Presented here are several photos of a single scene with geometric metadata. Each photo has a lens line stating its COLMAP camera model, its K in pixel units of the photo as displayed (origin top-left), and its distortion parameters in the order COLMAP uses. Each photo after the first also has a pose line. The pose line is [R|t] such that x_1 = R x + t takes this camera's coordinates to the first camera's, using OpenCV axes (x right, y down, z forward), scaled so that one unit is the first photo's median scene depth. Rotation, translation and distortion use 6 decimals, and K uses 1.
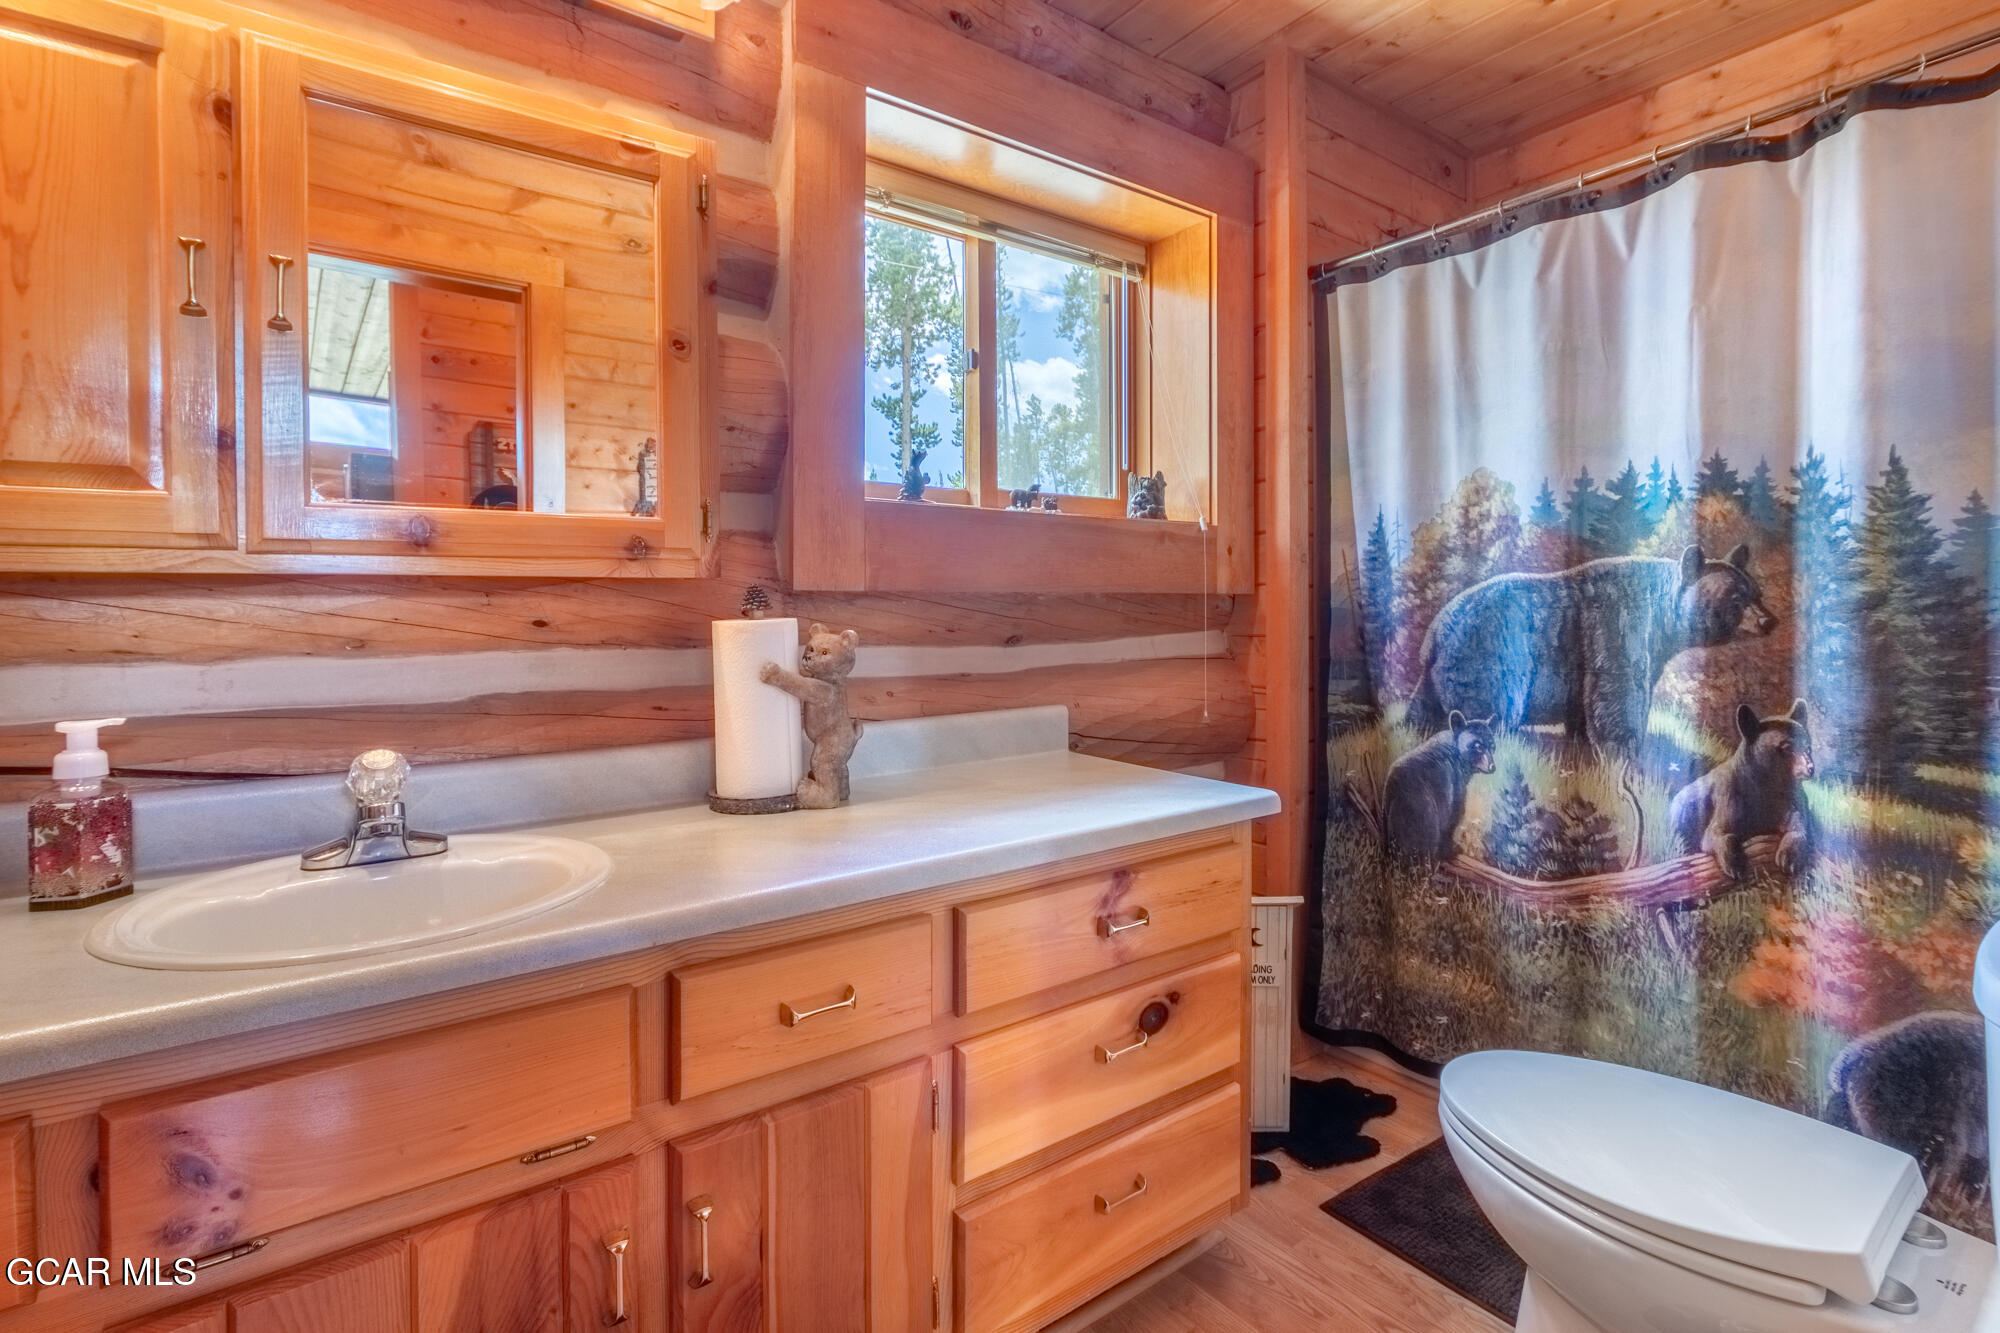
lens RADIAL K [[976.8, 0, 999.5], [0, 976.8, 633.3], [0, 0, 1]] dist [-0.004264, -0.001938]
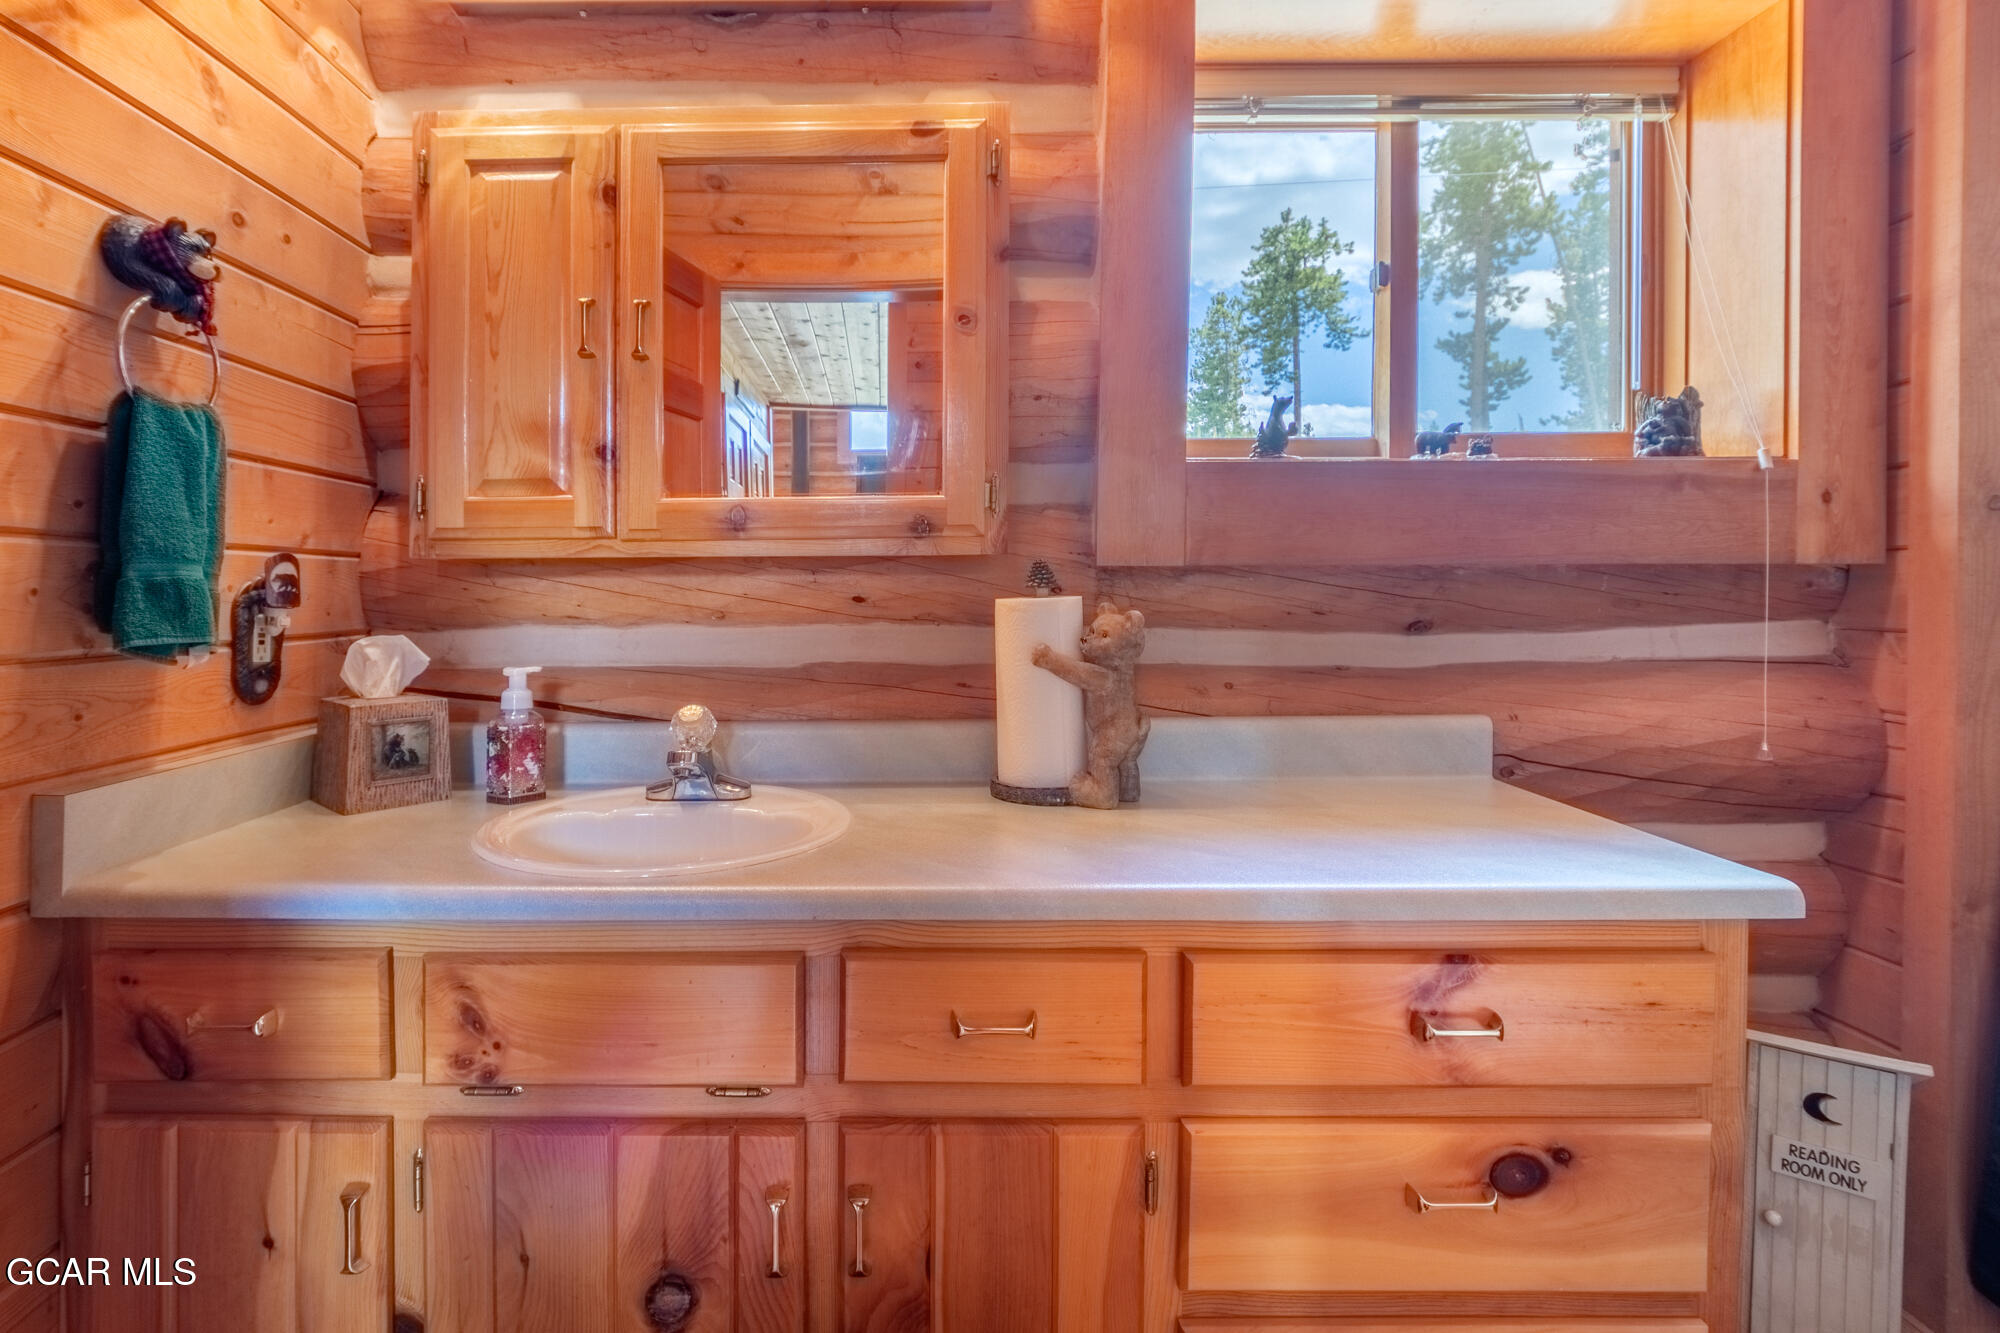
lens RADIAL K [[988.5, 0, 862.3], [0, 988.5, 605.5], [0, 0, 1]] dist [-0.003879, -0.001735]
pose [[0.787102, 0.015370, -0.616631, 0.202746], [-0.016901, 0.999852, 0.003349, -0.006668], [0.616591, 0.007786, 0.787245, 0.144250]]
